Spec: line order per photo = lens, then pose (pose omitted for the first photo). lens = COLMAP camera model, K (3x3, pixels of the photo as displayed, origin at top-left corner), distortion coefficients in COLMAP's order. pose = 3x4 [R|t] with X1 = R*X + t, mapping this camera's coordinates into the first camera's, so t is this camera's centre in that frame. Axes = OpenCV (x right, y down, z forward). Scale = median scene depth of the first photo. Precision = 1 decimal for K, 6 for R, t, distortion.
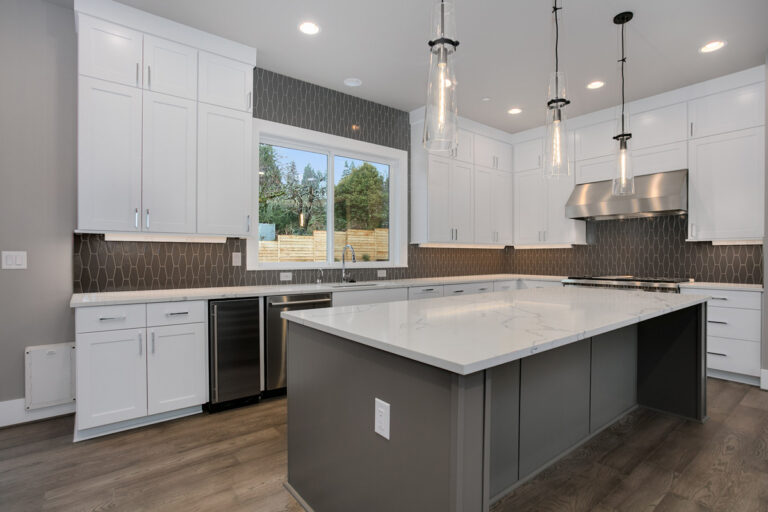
lens RADIAL K [[376.3, 0, 378.5], [0, 376.3, 261.9], [0, 0, 1]] dist [-0.022337, 0.001681]
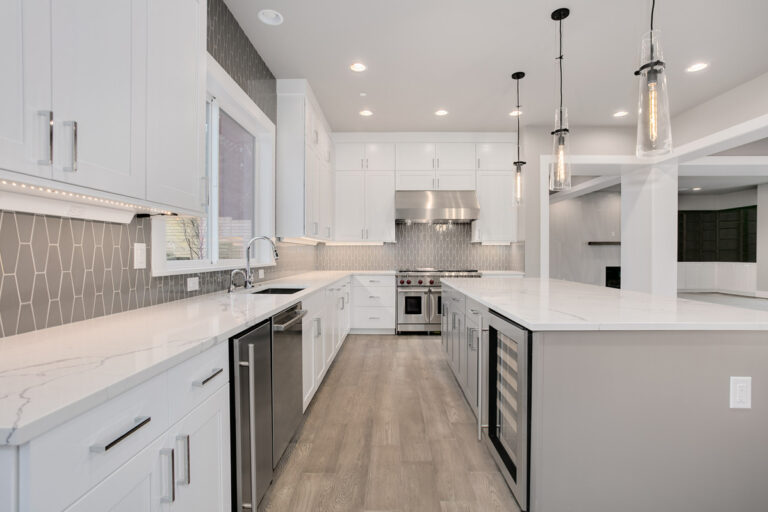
lens RADIAL K [[376.3, 0, 379.2], [0, 376.3, 256.7], [0, 0, 1]] dist [-0.022337, 0.001681]
pose [[0.639896, -0.005828, 0.768439, -0.509437], [0.011888, 0.999927, -0.002315, -0.000557], [-0.768369, 0.010617, 0.639919, 0.372941]]
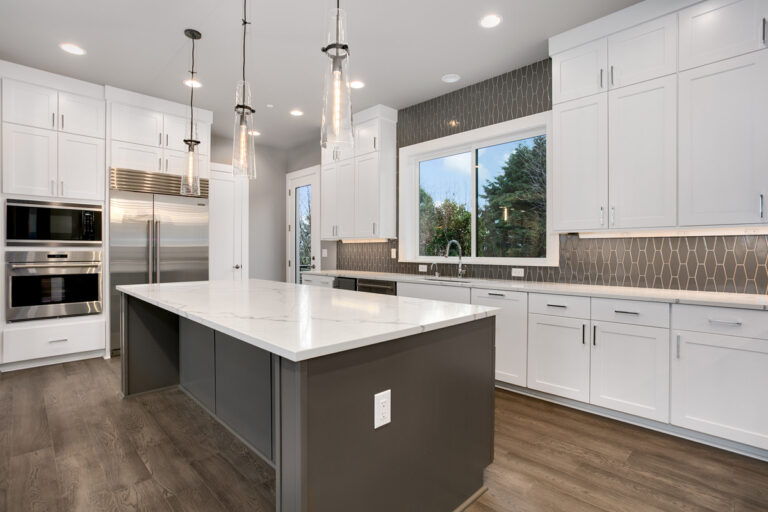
lens RADIAL K [[376.3, 0, 386.0], [0, 376.3, 243.7], [0, 0, 1]] dist [-0.022337, 0.001681]
pose [[0.124629, -0.022629, -0.991945, 0.914414], [-0.017271, 0.999539, -0.024972, -0.007181], [0.992053, 0.020244, 0.124181, 0.721274]]
